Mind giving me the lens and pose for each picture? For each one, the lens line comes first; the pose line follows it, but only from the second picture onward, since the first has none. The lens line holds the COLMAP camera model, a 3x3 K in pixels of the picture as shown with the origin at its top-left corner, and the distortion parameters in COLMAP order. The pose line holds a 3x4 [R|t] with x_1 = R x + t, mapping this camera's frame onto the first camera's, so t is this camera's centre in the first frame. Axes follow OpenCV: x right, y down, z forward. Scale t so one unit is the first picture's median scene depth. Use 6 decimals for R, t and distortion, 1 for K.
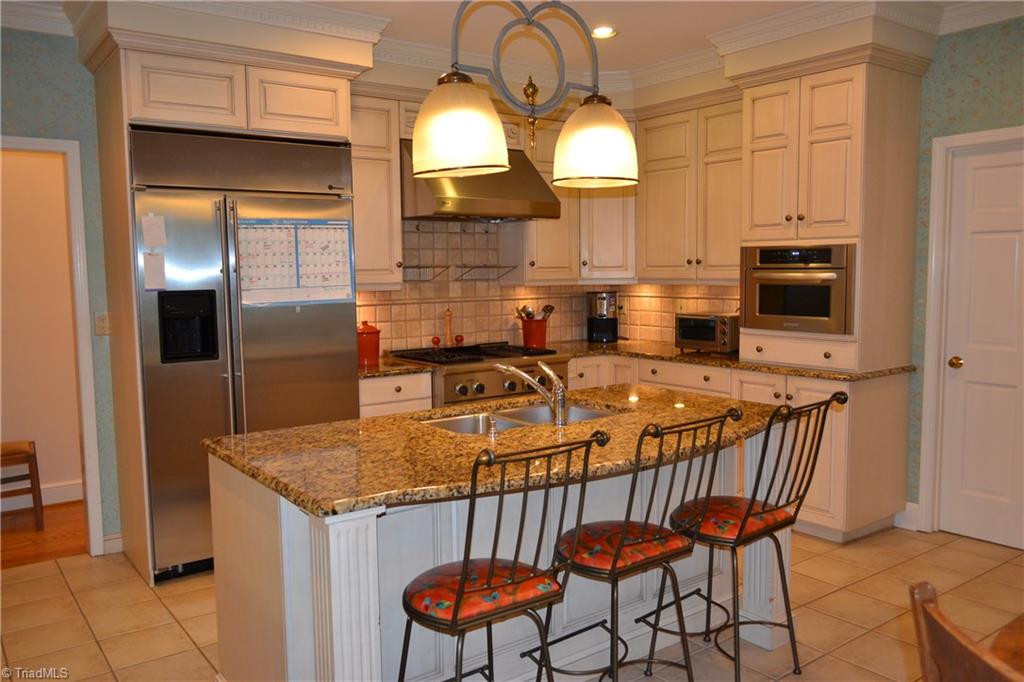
lens RADIAL K [[810.6, 0, 519.1], [0, 810.6, 345.2], [0, 0, 1]] dist [0.012329, 0.006501]
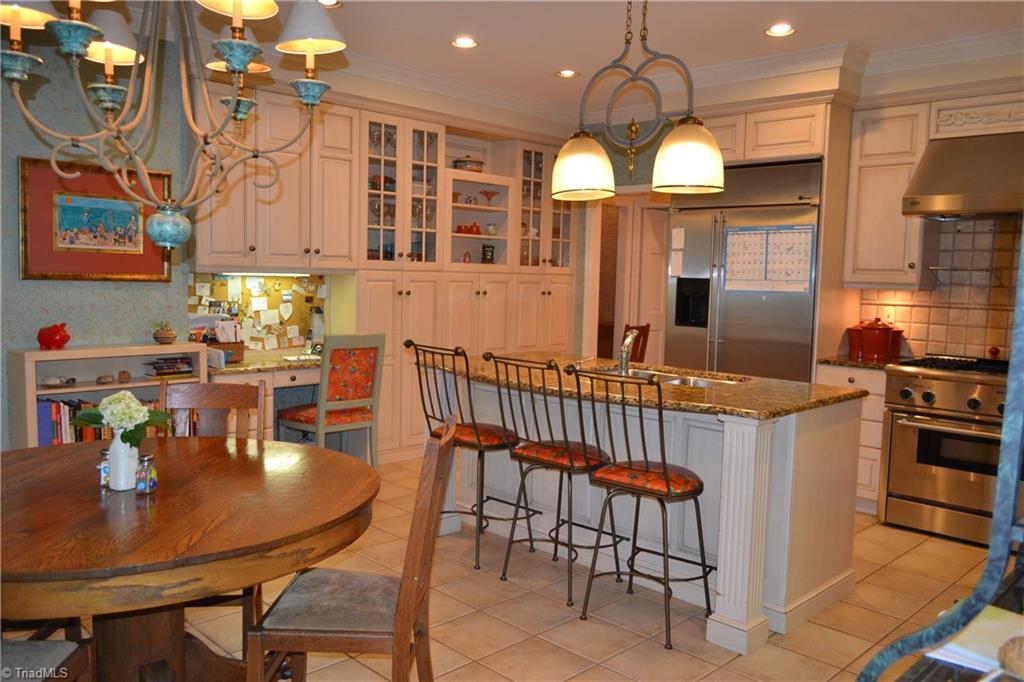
lens RADIAL K [[810.6, 0, 518.5], [0, 810.6, 336.9], [0, 0, 1]] dist [0.012329, 0.006501]
pose [[0.133780, 0.107556, -0.985157, 0.925178], [-0.122179, 0.988299, 0.091308, -0.052178], [0.983451, 0.108150, 0.145355, 0.448232]]
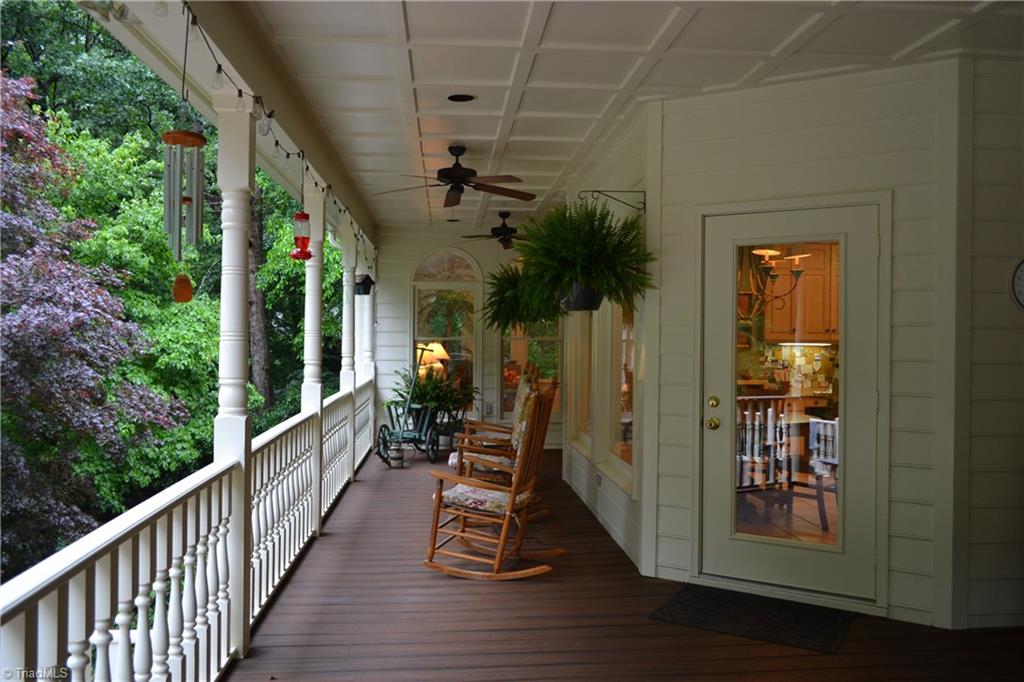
lens RADIAL K [[810.6, 0, 511.6], [0, 810.6, 338.3], [0, 0, 1]] dist [0.012329, 0.006501]
pose [[-0.544768, 0.021767, -0.838304, 1.847666], [-0.074940, 0.994400, 0.074520, -0.103226], [0.835231, 0.103418, -0.540086, 0.743407]]
